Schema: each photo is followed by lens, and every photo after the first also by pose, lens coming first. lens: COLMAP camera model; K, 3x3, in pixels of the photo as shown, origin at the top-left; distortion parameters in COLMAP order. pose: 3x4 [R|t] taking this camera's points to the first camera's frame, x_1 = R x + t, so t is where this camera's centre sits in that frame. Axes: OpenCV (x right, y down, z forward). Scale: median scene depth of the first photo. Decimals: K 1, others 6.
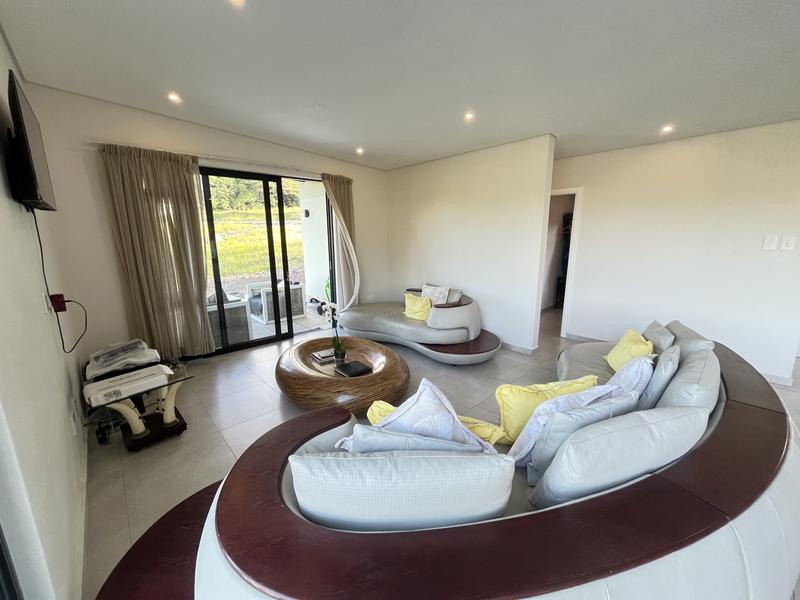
lens RADIAL K [[321.8, 0, 397.1], [0, 321.8, 300.0], [0, 0, 1]] dist [-0.003555, -0.000248]
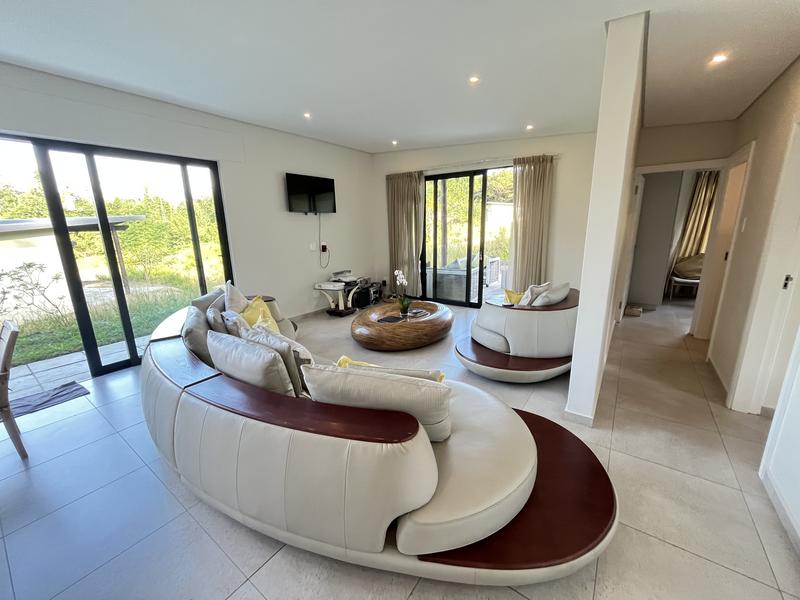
lens RADIAL K [[321.8, 0, 397.2], [0, 321.8, 300.3], [0, 0, 1]] dist [-0.003555, -0.000248]
pose [[0.200040, 0.226774, -0.953183, 0.817306], [-0.177652, 0.965116, 0.192330, -0.096310], [0.963547, 0.130862, 0.233348, 0.495901]]
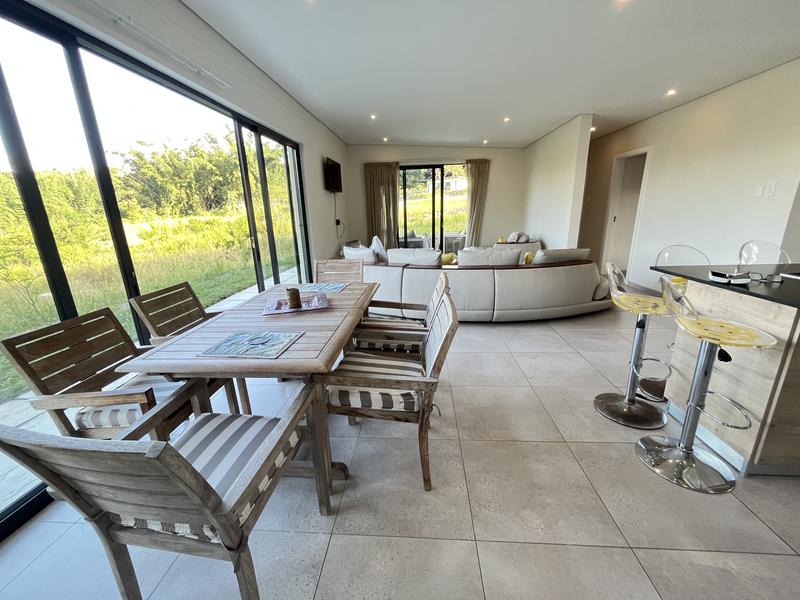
lens RADIAL K [[321.8, 0, 396.1], [0, 321.8, 300.7], [0, 0, 1]] dist [-0.003555, -0.000248]
pose [[0.680665, 0.187774, -0.708121, 0.844700], [-0.124366, 0.982181, 0.140903, 0.122417], [0.721961, -0.007841, 0.691889, -0.386344]]
